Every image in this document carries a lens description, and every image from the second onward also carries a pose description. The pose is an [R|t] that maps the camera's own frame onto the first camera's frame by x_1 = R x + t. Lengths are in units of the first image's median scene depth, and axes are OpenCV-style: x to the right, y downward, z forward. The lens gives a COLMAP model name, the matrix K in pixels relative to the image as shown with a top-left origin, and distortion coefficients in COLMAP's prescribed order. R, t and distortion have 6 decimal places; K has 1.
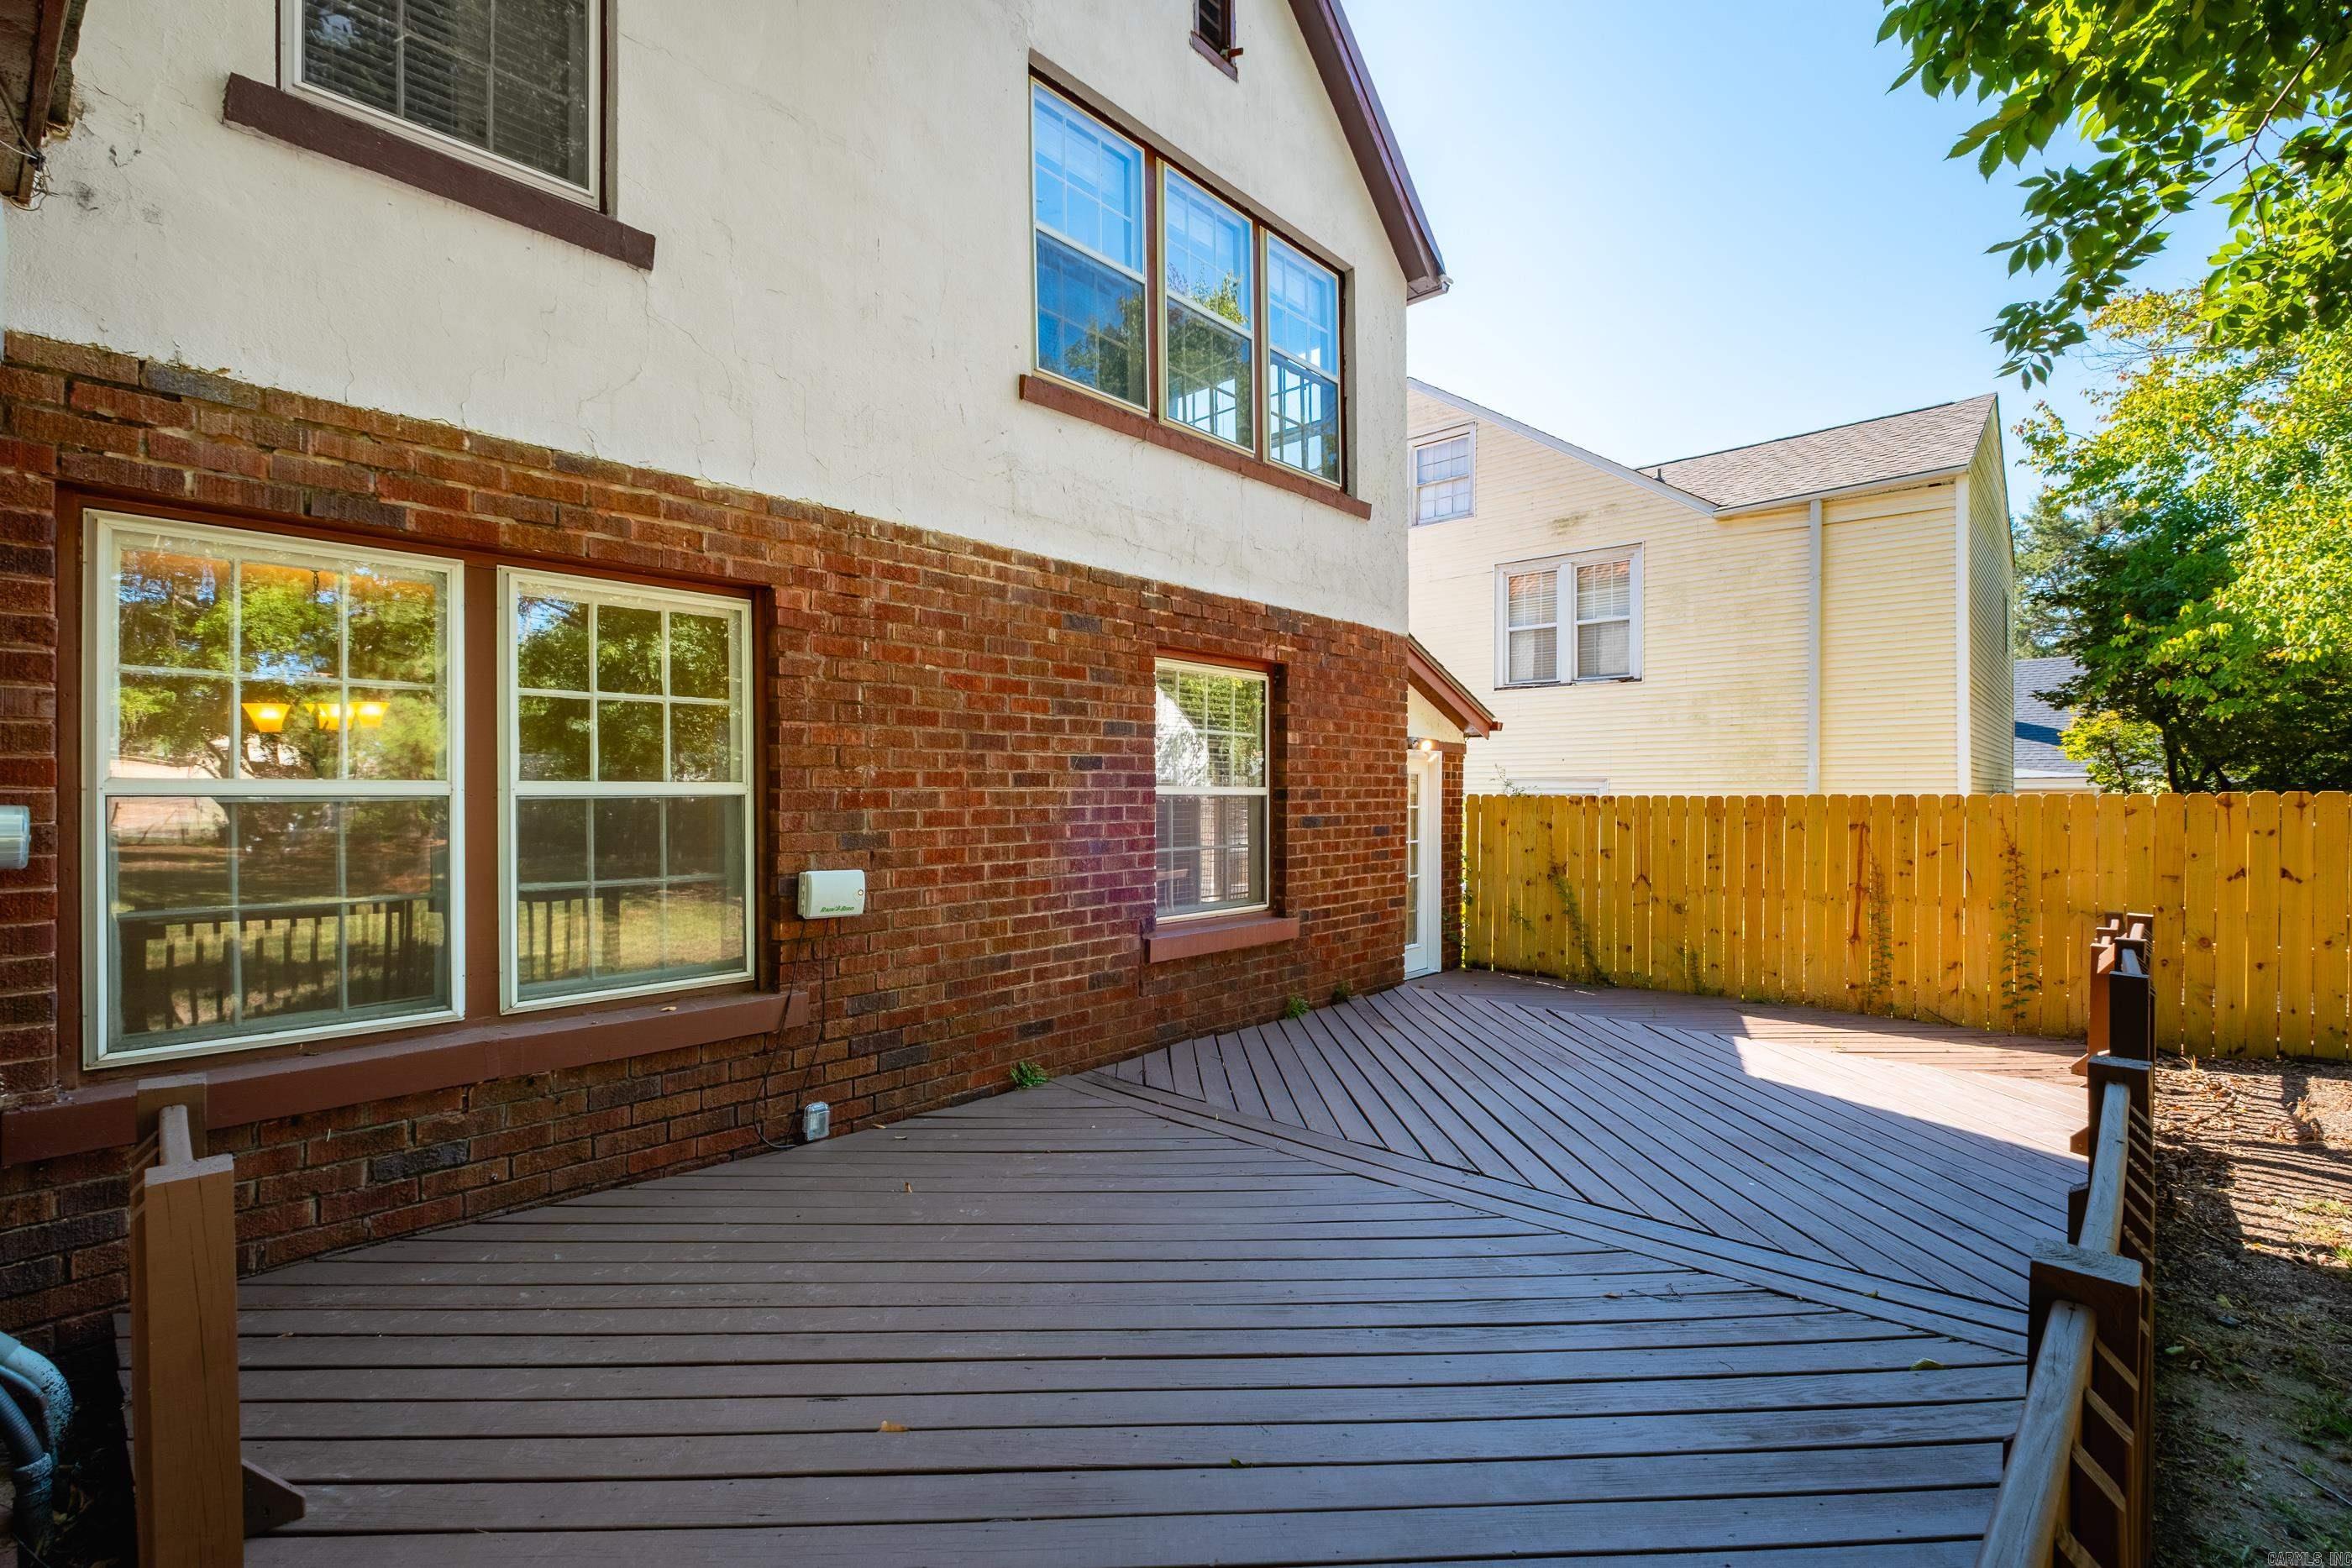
lens RADIAL K [[1028.2, 0, 1188.9], [0, 1028.2, 799.5], [0, 0, 1]] dist [0.001094, -0.000530]
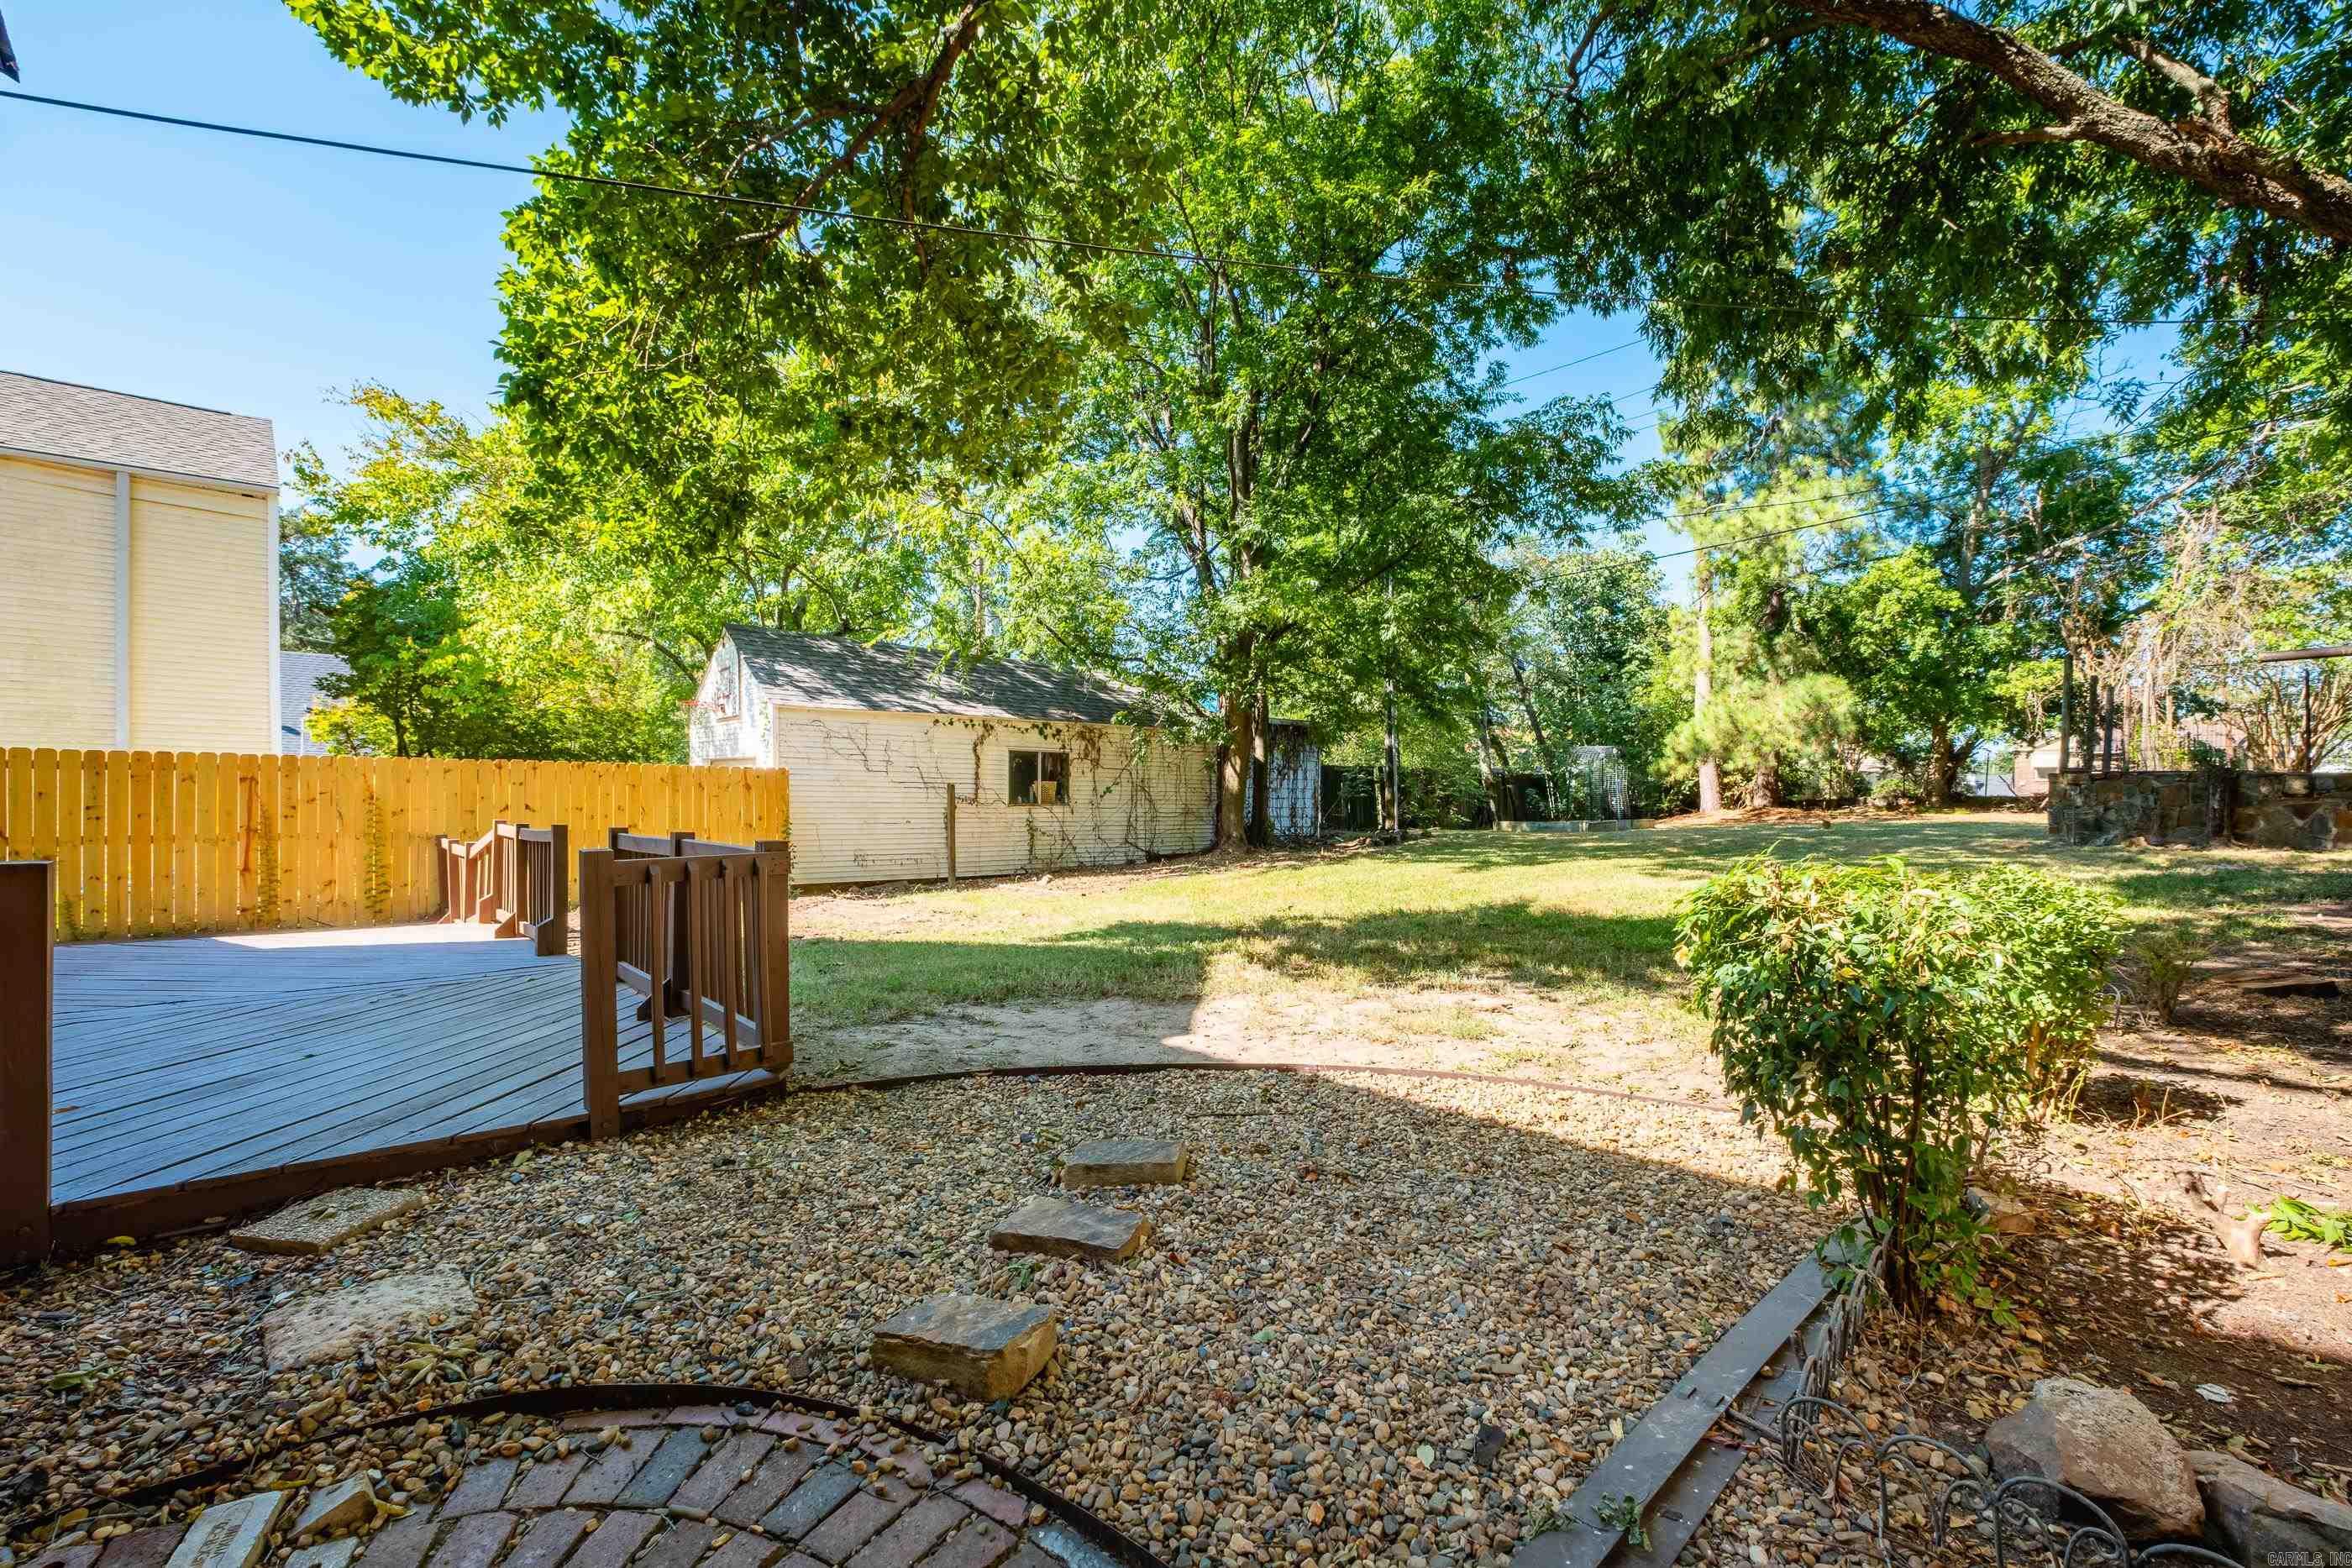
lens RADIAL K [[1028.2, 0, 1191.1], [0, 1028.2, 787.3], [0, 0, 1]] dist [0.001094, -0.000530]
pose [[0.080616, 0.010967, 0.996685, -0.417525], [-0.005265, 0.999930, -0.010577, 0.036597], [-0.996731, -0.004394, 0.080668, -0.190207]]
